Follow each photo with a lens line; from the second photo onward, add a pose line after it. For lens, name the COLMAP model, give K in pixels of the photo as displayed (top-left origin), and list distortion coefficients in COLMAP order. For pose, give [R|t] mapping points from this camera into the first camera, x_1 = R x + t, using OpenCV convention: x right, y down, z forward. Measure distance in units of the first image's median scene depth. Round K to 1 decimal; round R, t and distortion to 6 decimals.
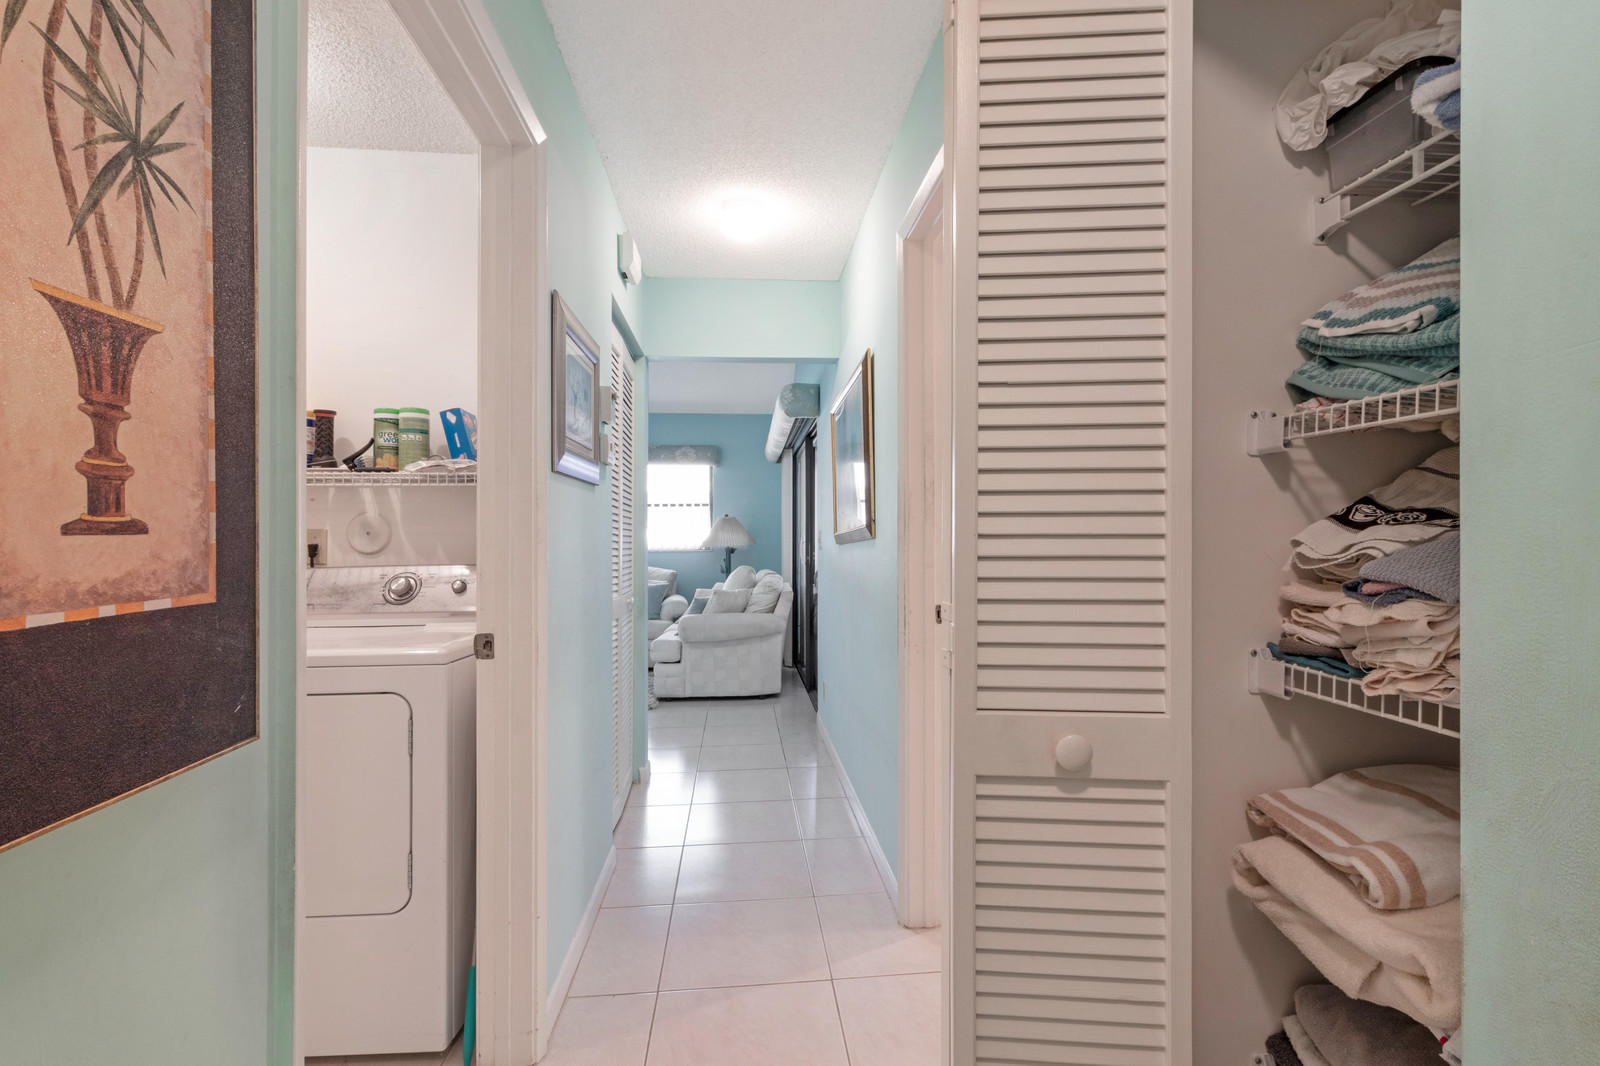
lens RADIAL K [[744.4, 0, 804.2], [0, 744.4, 522.7], [0, 0, 1]] dist [-0.000055, 0.000162]
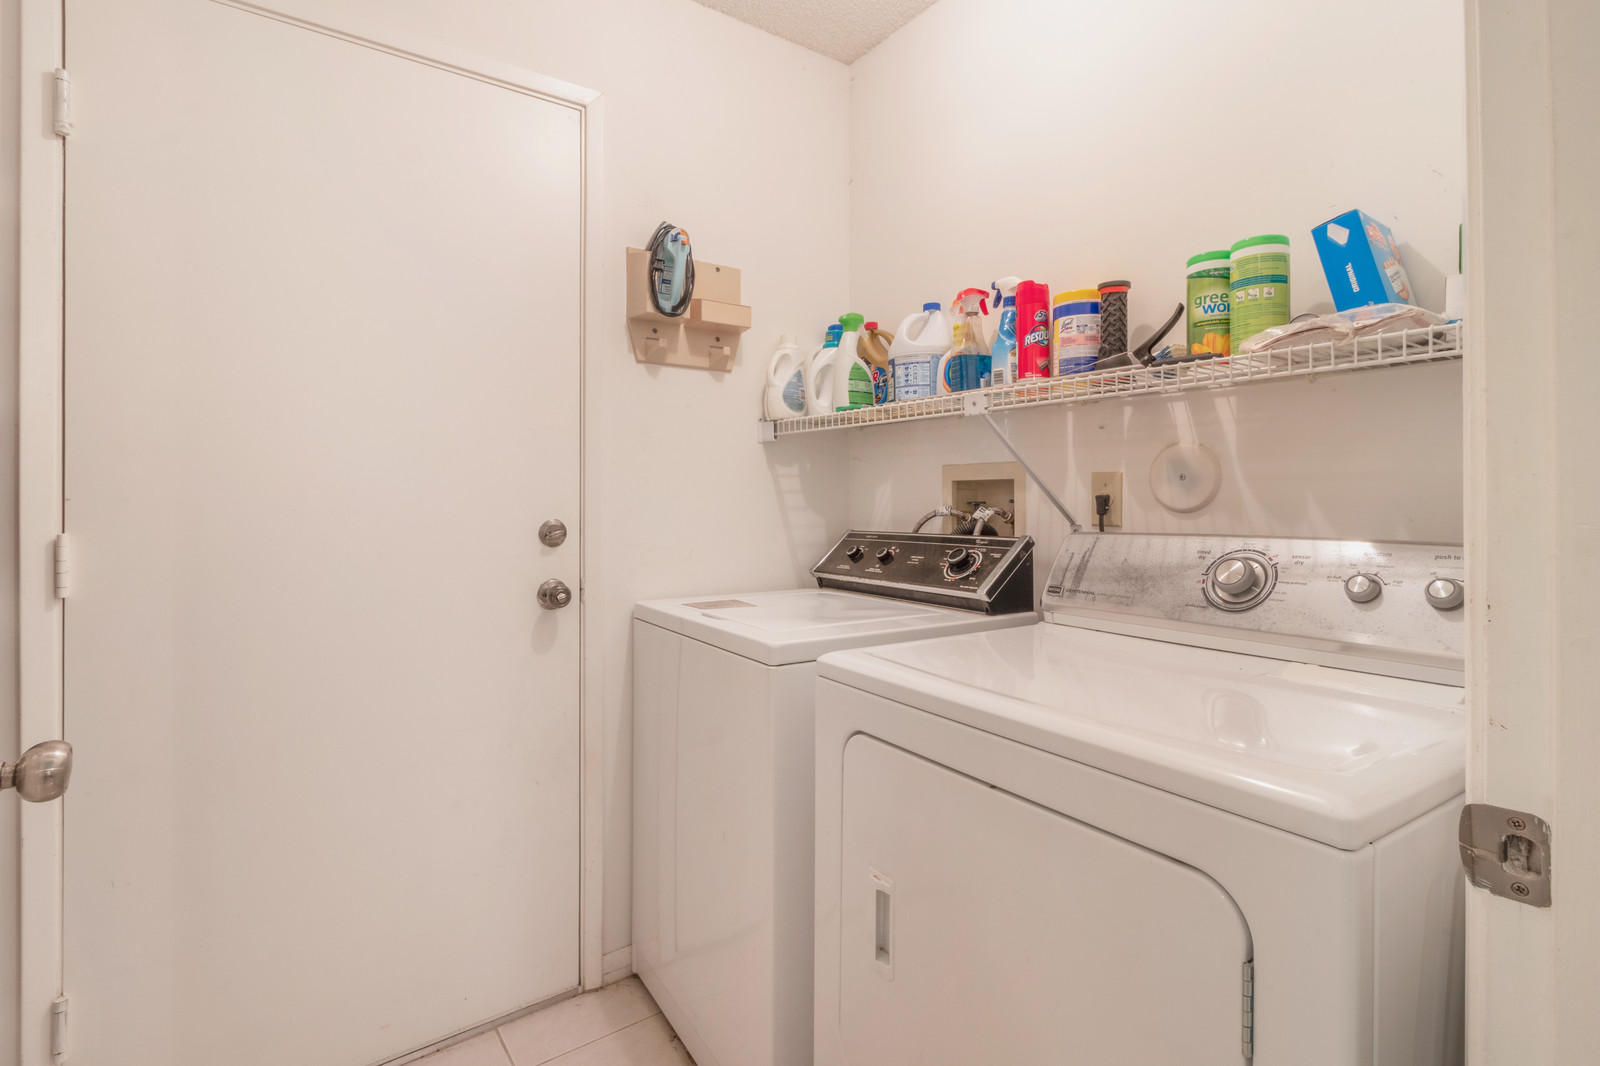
lens RADIAL K [[761.9, 0, 802.5], [0, 761.9, 487.3], [0, 0, 1]] dist [0.001005, 0.000599]
pose [[0.510557, -0.003430, -0.859837, -0.226860], [0.016565, 0.999846, 0.005848, 0.014104], [0.859684, -0.017229, 0.510535, 0.446899]]
